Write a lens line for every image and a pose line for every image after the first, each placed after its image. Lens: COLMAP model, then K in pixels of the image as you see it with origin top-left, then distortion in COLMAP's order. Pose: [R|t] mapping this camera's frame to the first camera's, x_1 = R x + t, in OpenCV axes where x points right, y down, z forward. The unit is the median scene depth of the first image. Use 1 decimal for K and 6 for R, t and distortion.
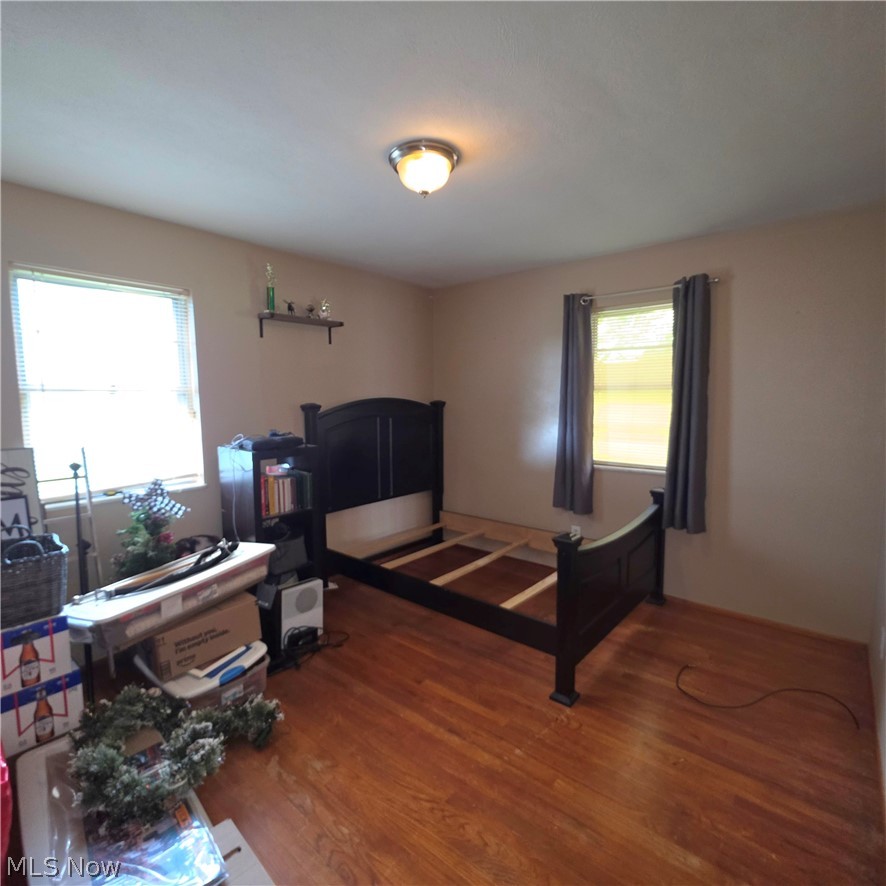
lens RADIAL K [[473.4, 0, 444.5], [0, 473.4, 444.7], [0, 0, 1]] dist [-0.000348, 0.000254]
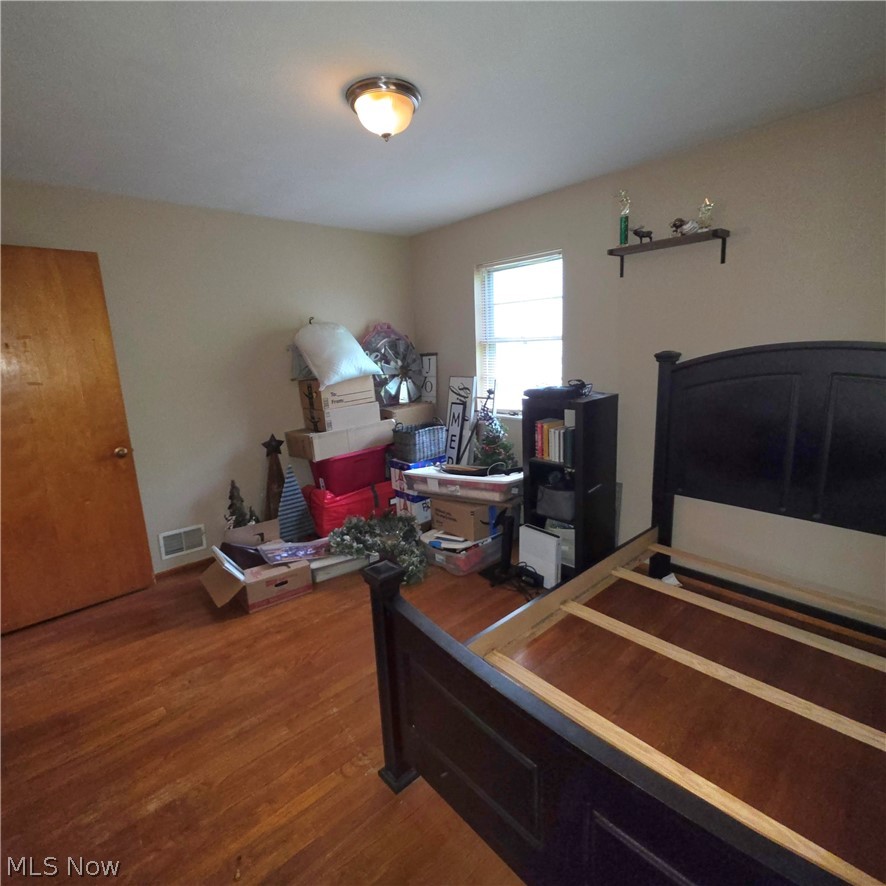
lens RADIAL K [[473.4, 0, 444.5], [0, 473.4, 444.7], [0, 0, 1]] dist [-0.000348, 0.000254]
pose [[-0.134775, 0.218742, -0.966430, 0.852656], [-0.059610, 0.971773, 0.228264, -0.141004], [0.989082, 0.088373, -0.117932, 1.120568]]
